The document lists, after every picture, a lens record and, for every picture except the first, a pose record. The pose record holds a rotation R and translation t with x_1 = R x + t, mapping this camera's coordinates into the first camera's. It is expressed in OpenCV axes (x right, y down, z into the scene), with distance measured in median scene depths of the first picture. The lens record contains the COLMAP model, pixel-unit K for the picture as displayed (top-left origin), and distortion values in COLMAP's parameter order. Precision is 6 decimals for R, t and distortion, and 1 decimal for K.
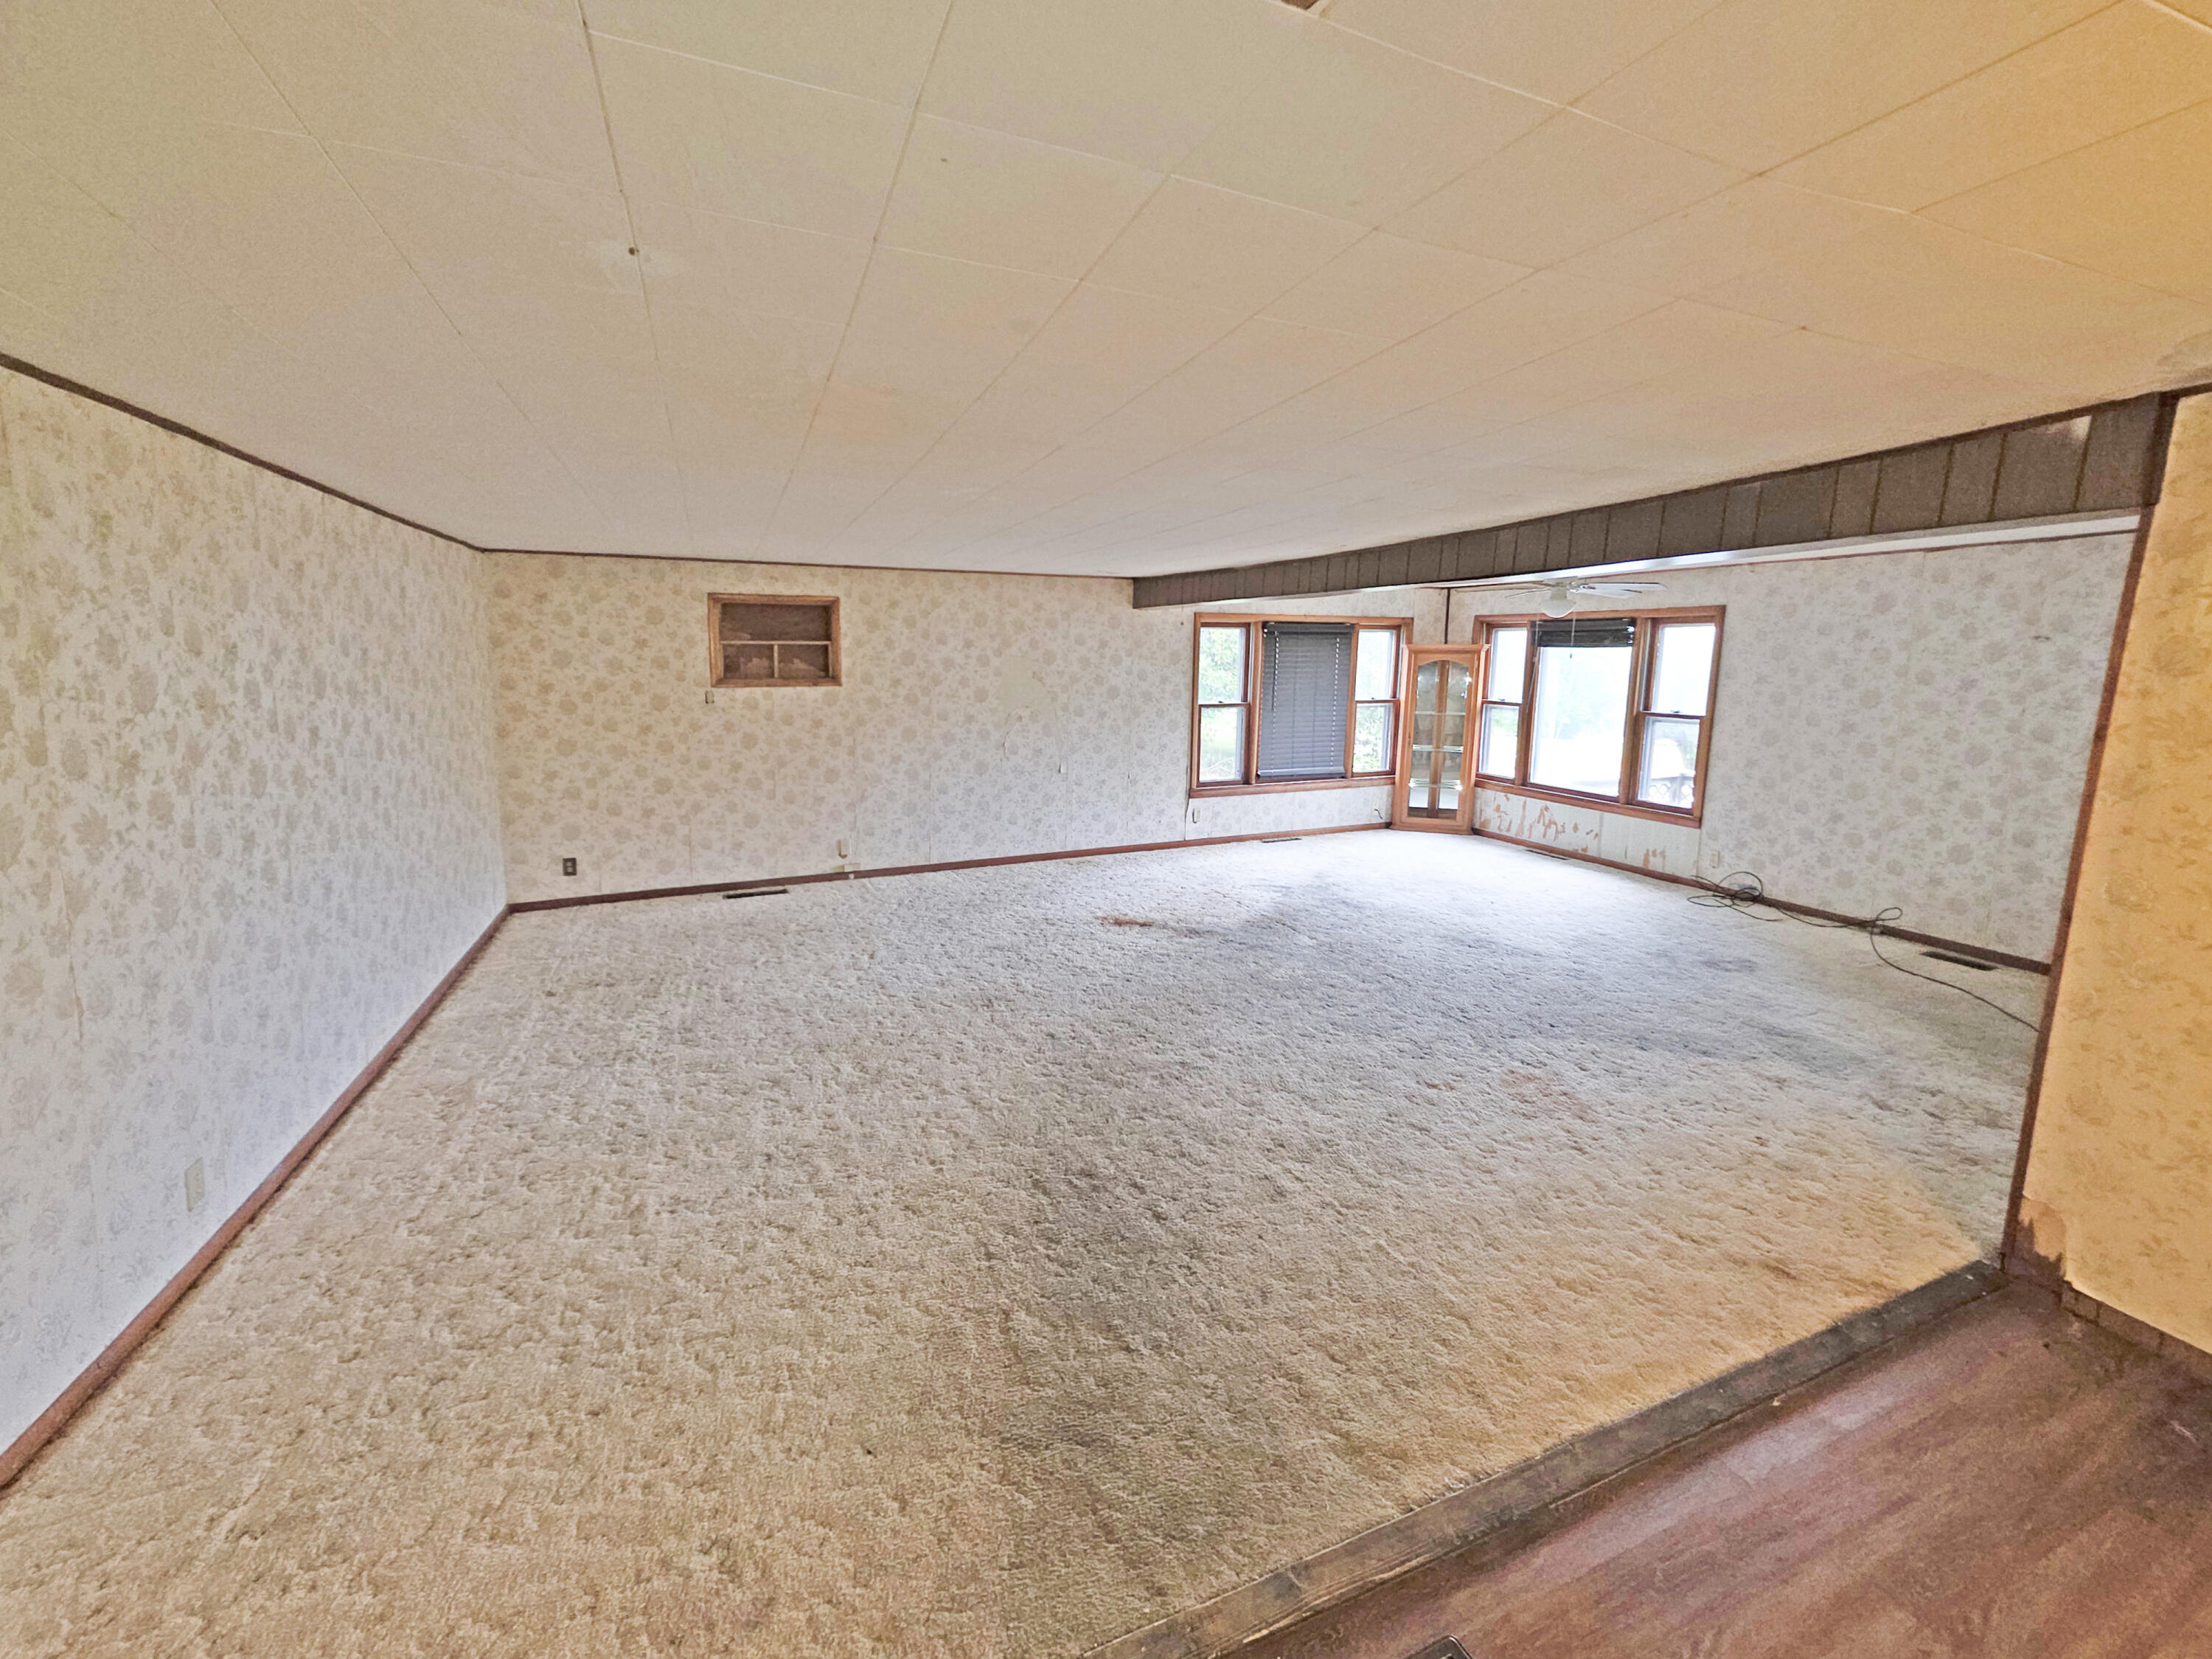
lens RADIAL K [[895.8, 0, 1119.1], [0, 895.8, 830.0], [0, 0, 1]] dist [-0.002063, -0.000093]
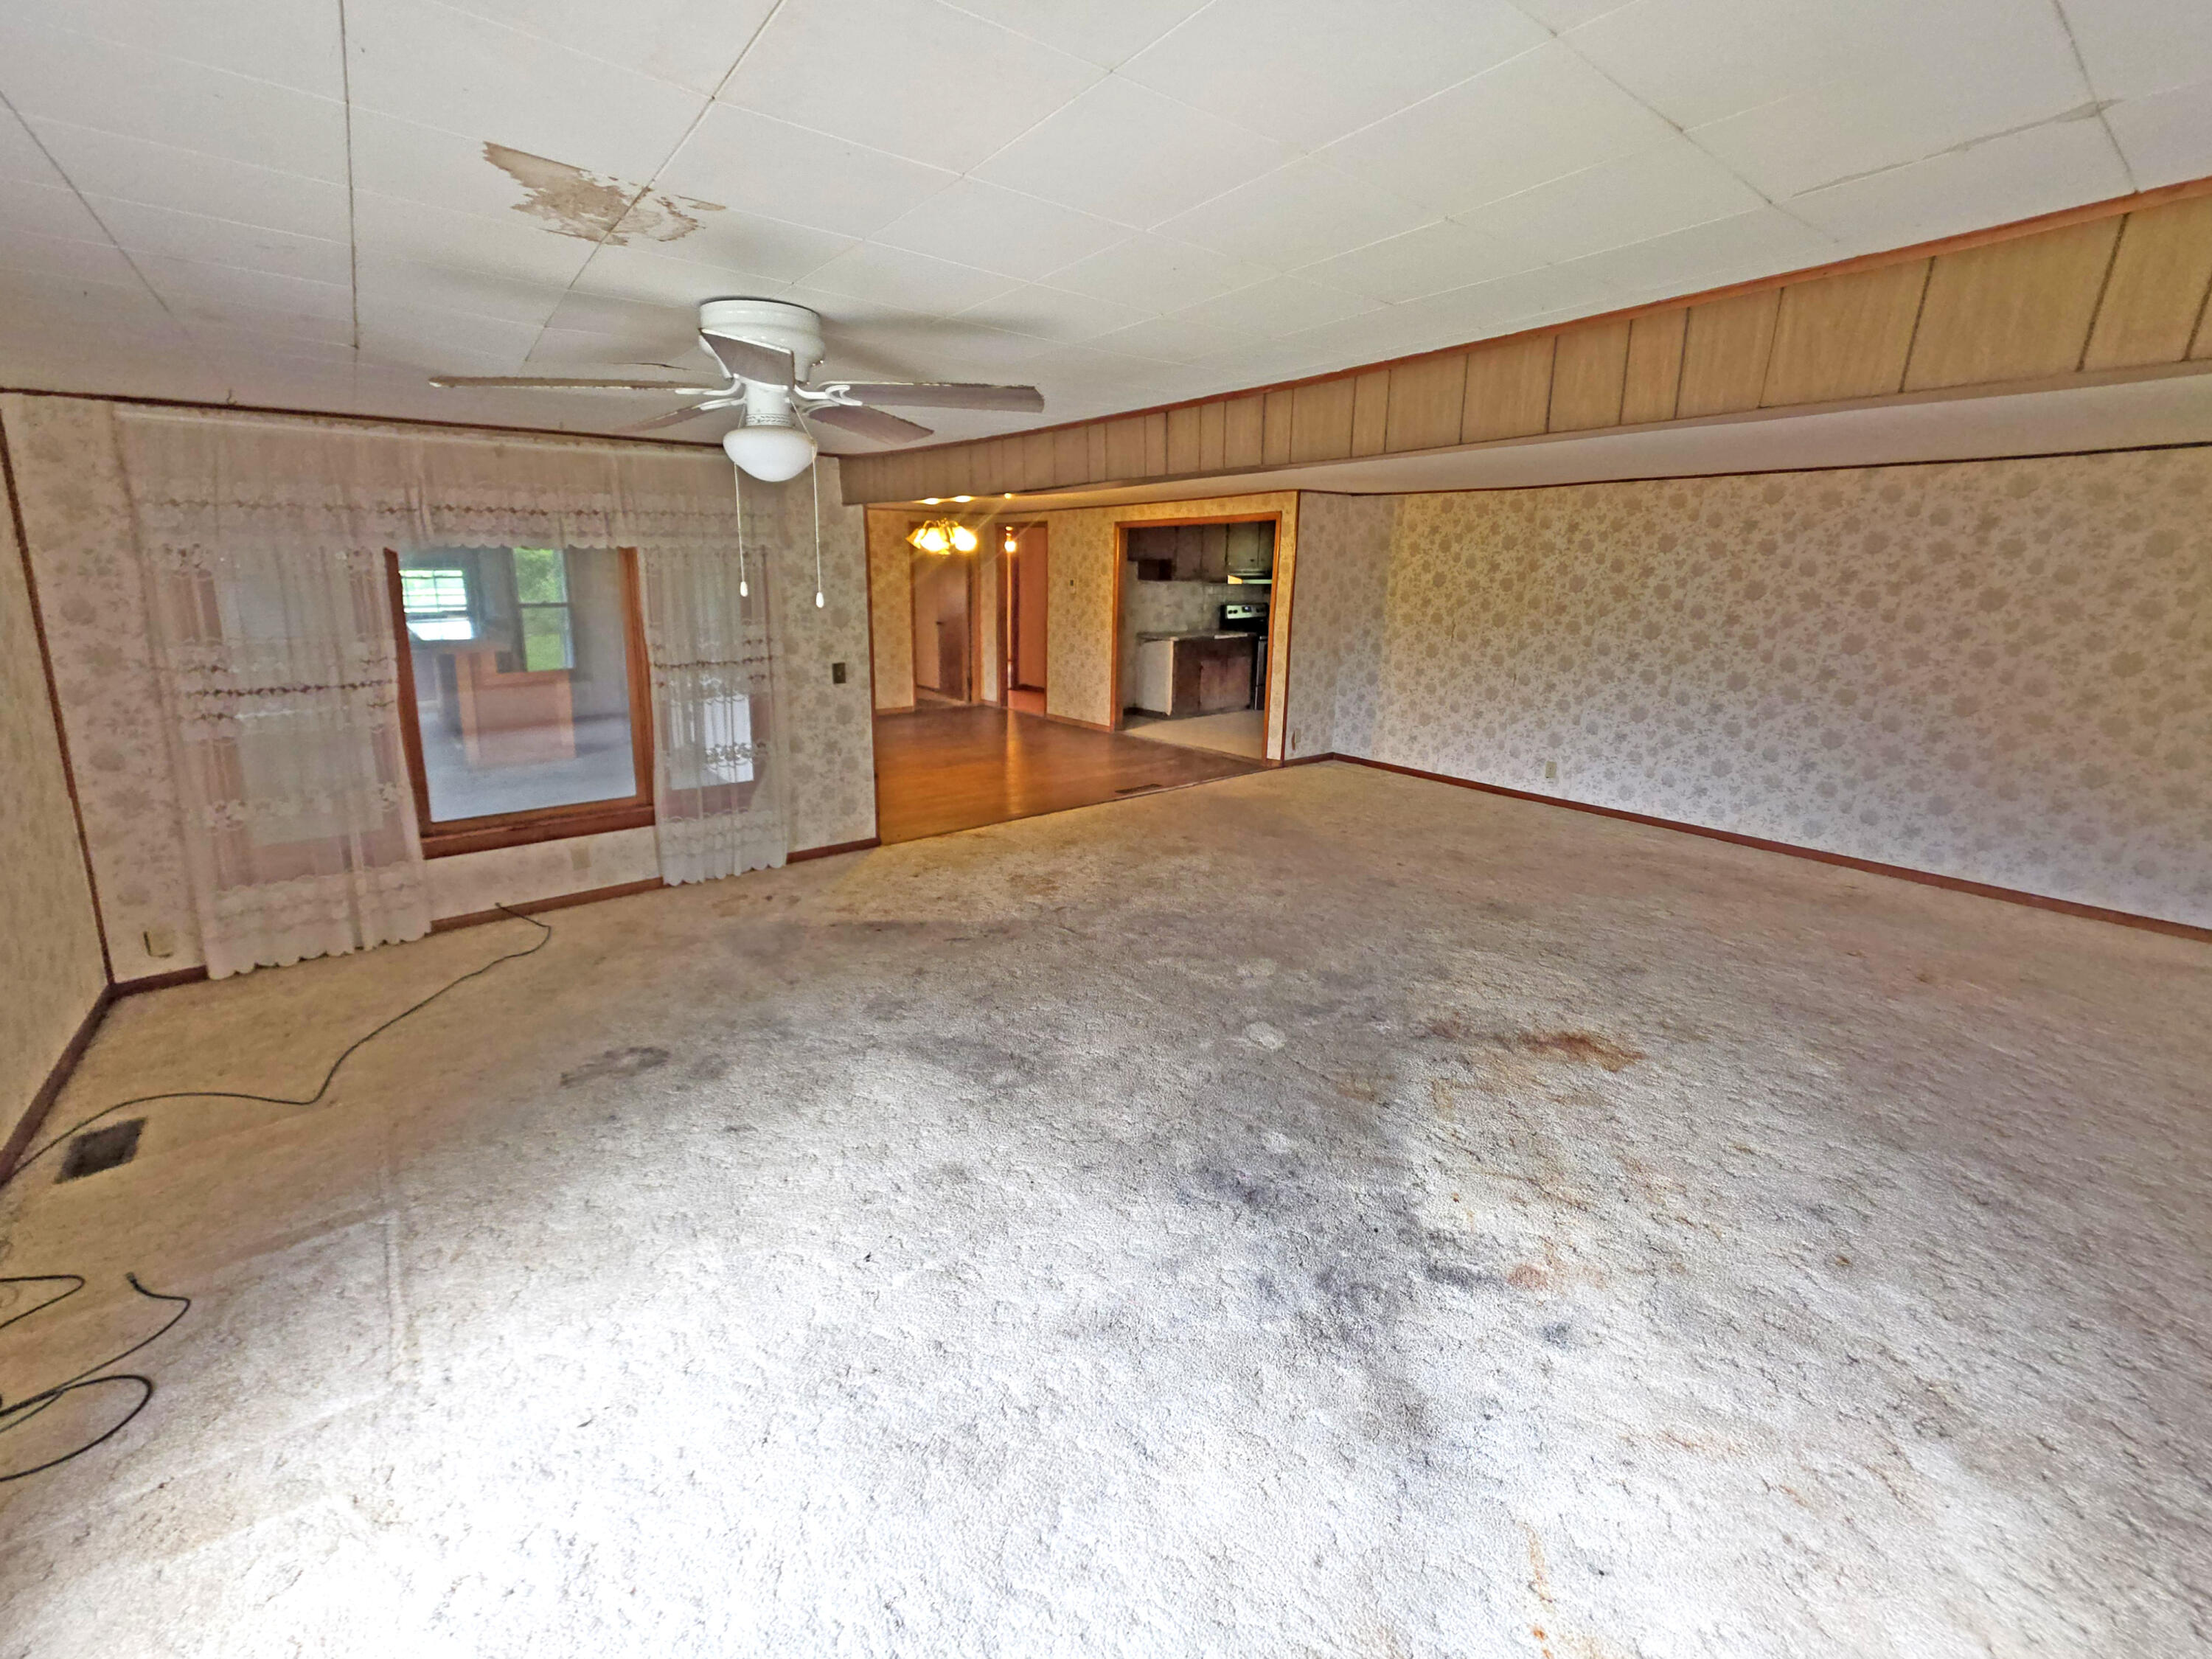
lens RADIAL K [[895.8, 0, 1106.2], [0, 895.8, 817.6], [0, 0, 1]] dist [-0.002063, -0.000093]
pose [[-0.966122, 0.053293, -0.252523, 0.482592], [-0.062431, 0.901131, 0.429029, -0.286570], [0.250420, 0.430259, -0.867275, 1.500261]]
